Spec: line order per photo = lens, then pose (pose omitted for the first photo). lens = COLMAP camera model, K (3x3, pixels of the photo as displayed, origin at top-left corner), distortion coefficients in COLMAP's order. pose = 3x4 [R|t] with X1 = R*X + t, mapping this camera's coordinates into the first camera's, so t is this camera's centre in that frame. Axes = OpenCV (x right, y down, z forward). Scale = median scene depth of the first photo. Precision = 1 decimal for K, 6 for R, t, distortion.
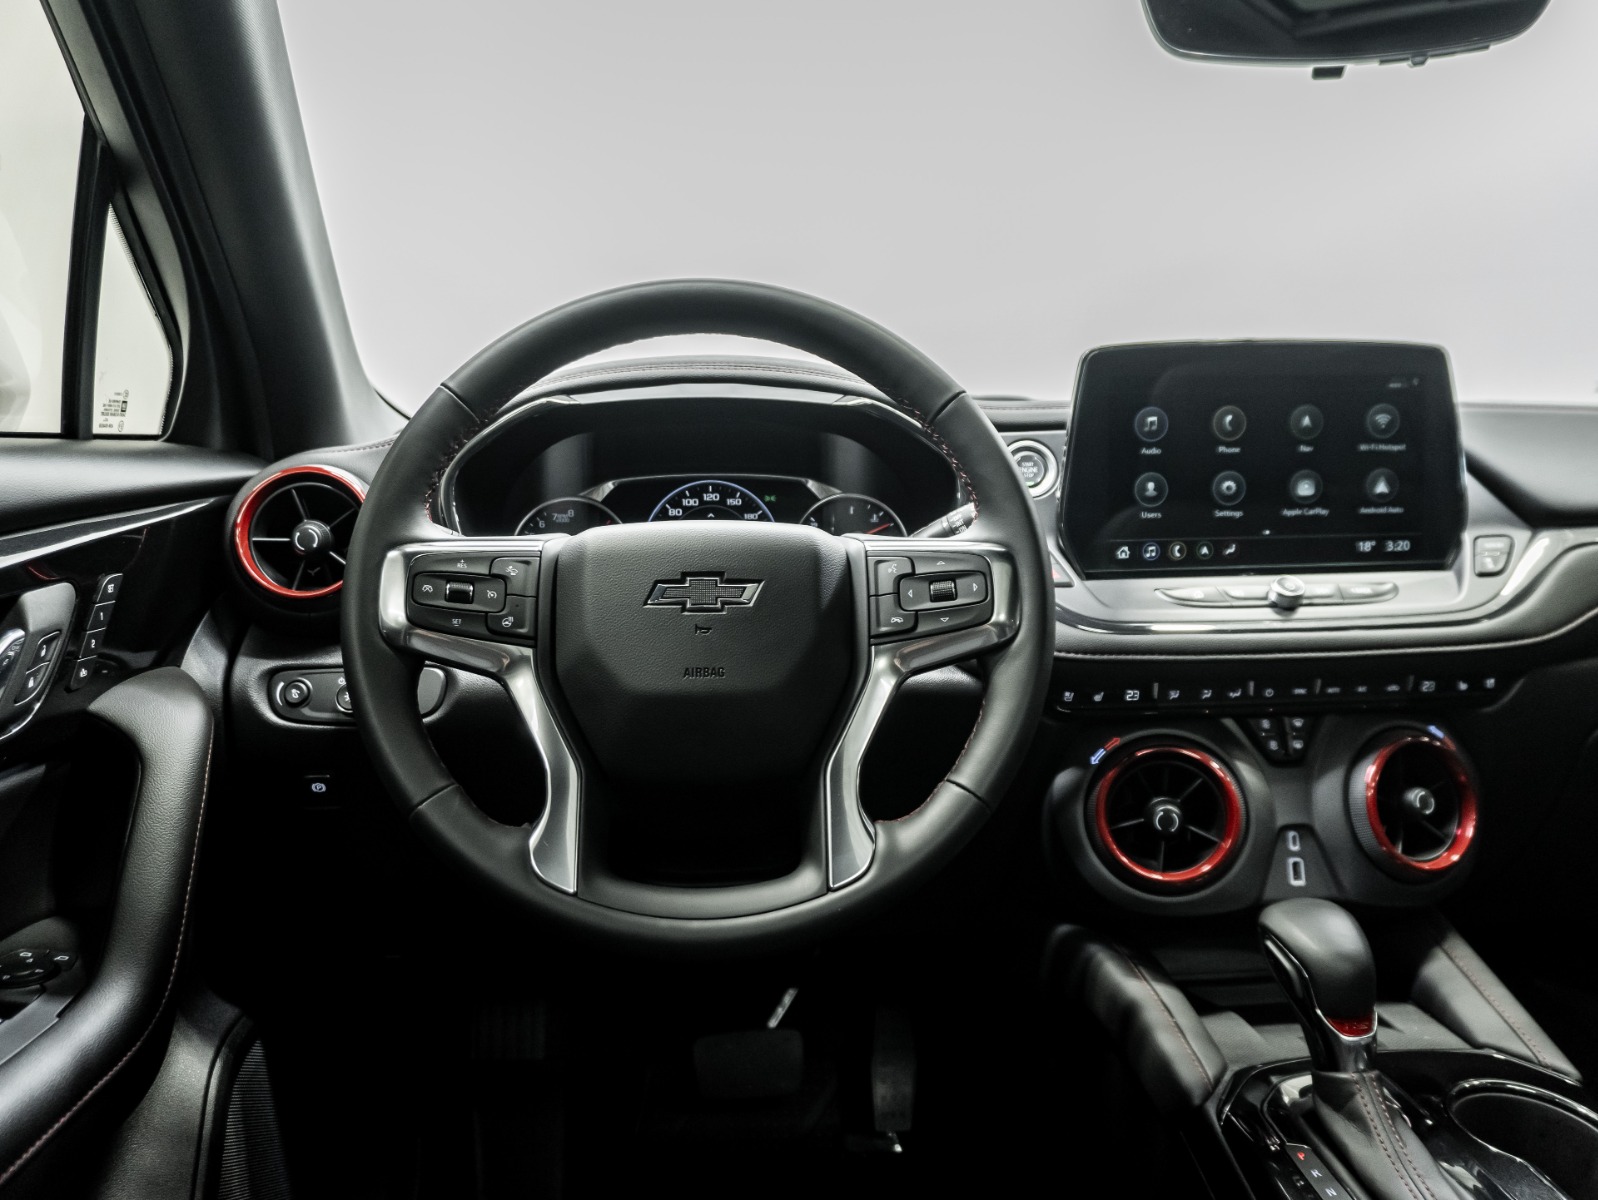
lens RADIAL K [[1208.5, 0, 799.7], [0, 1208.5, 603.0], [0, 0, 1]] dist [-0.005040, -0.010224]
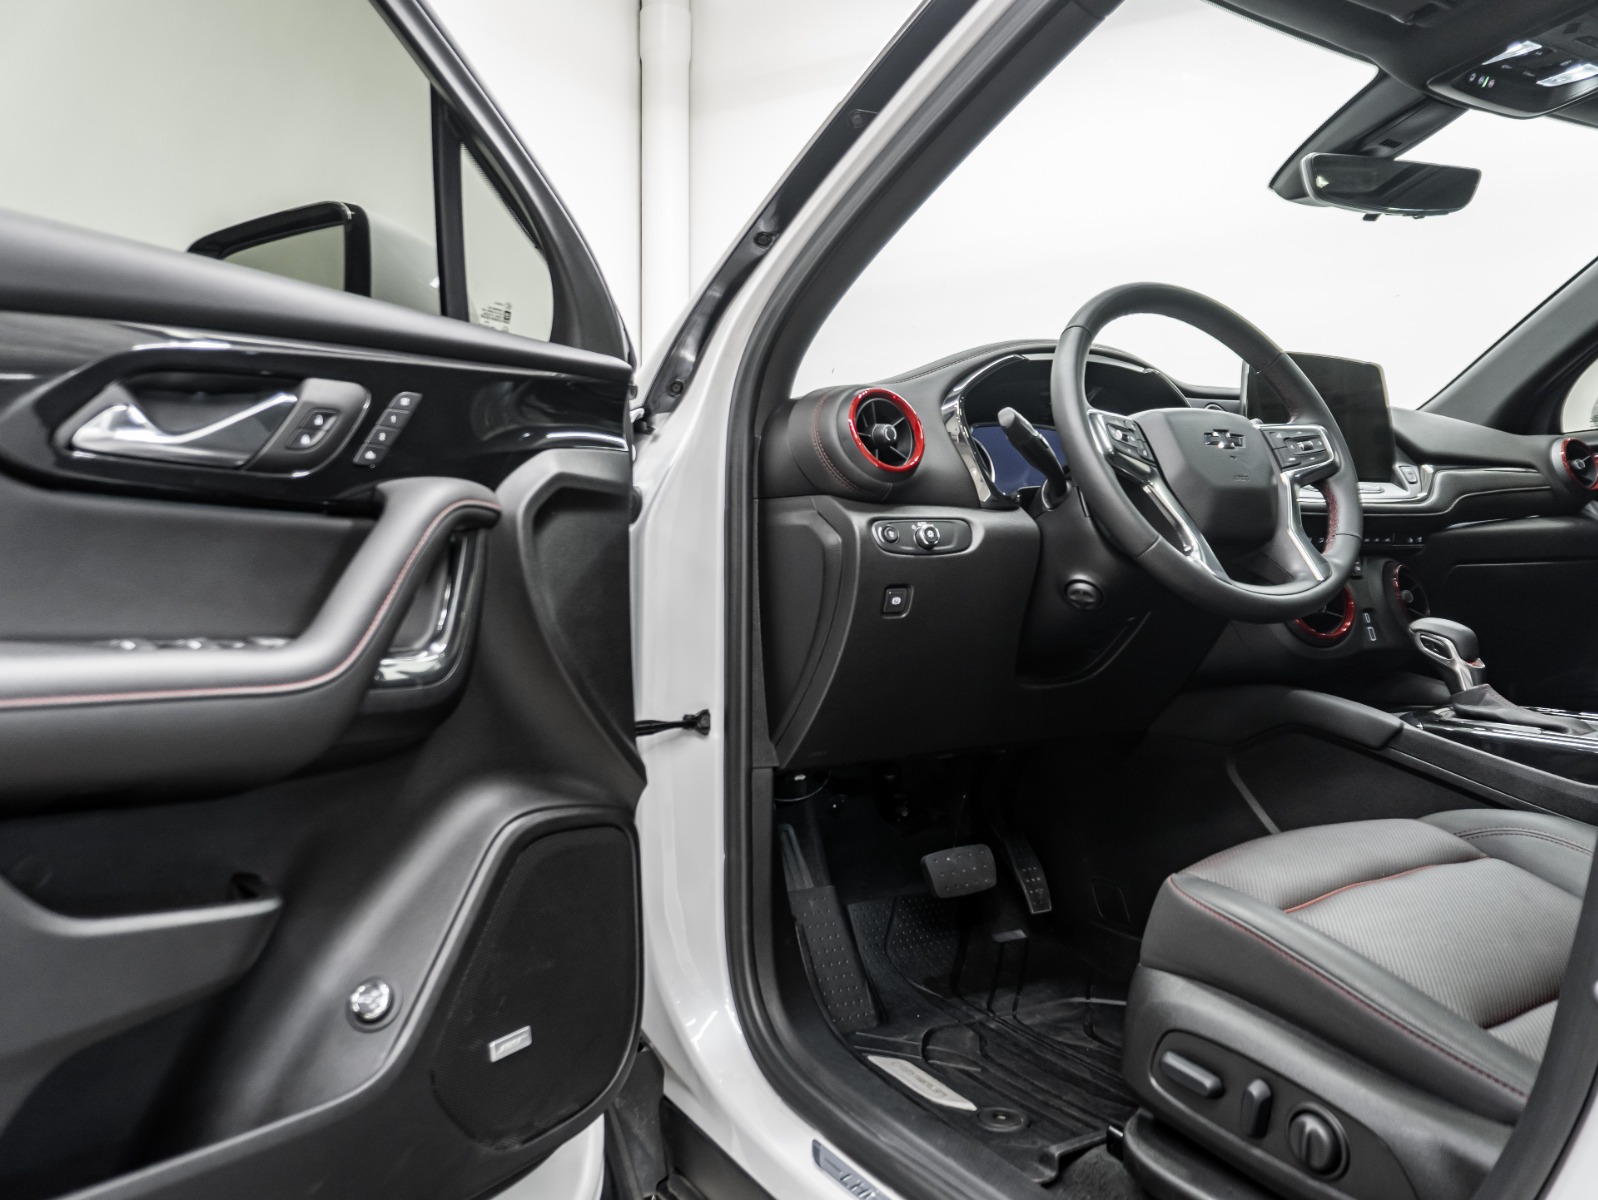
lens RADIAL K [[1208.5, 0, 798.2], [0, 1208.5, 605.2], [0, 0, 1]] dist [-0.005040, -0.010224]
pose [[0.905360, -0.015333, 0.424368, -1.144943], [0.067575, 0.991815, -0.108332, 0.315854], [-0.419234, 0.126757, 0.898986, -0.290144]]
